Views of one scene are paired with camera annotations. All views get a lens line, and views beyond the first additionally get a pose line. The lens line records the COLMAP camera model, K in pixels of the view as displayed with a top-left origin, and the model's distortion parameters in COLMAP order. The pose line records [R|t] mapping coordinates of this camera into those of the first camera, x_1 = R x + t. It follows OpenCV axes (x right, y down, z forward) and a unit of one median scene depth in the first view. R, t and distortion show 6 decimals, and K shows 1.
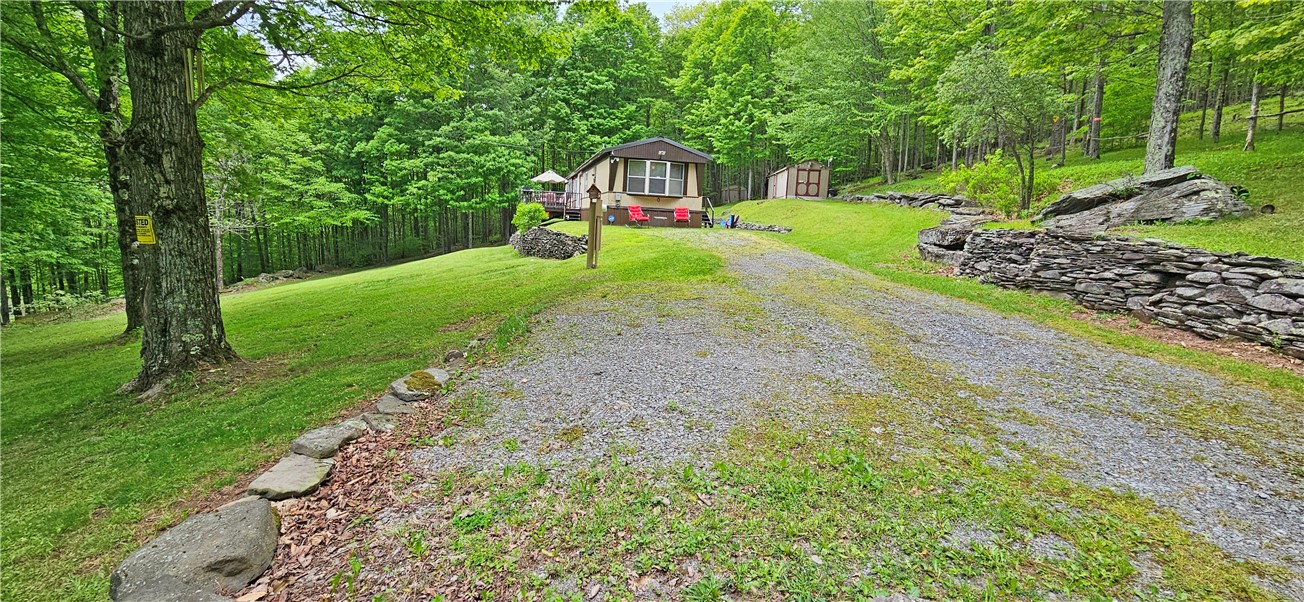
lens RADIAL K [[538.0, 0, 646.9], [0, 538.0, 299.1], [0, 0, 1]] dist [-0.003975, -0.000452]
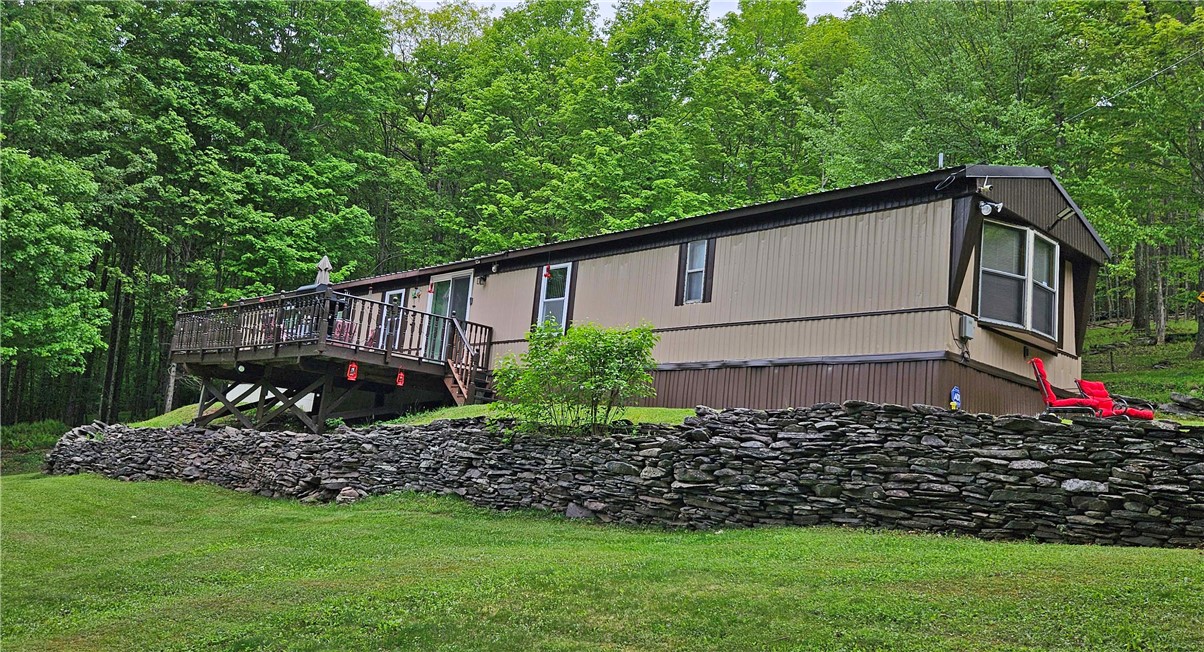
lens RADIAL K [[1008.0, 0, 602.0], [0, 1008.0, 326.0], [0, 0, 1]] dist [0.001259, -0.000590]
pose [[0.867479, 0.124357, 0.481681, -0.253795], [0.013759, 0.961884, -0.273111, -0.019217], [-0.497284, 0.243545, 0.832703, 0.316925]]
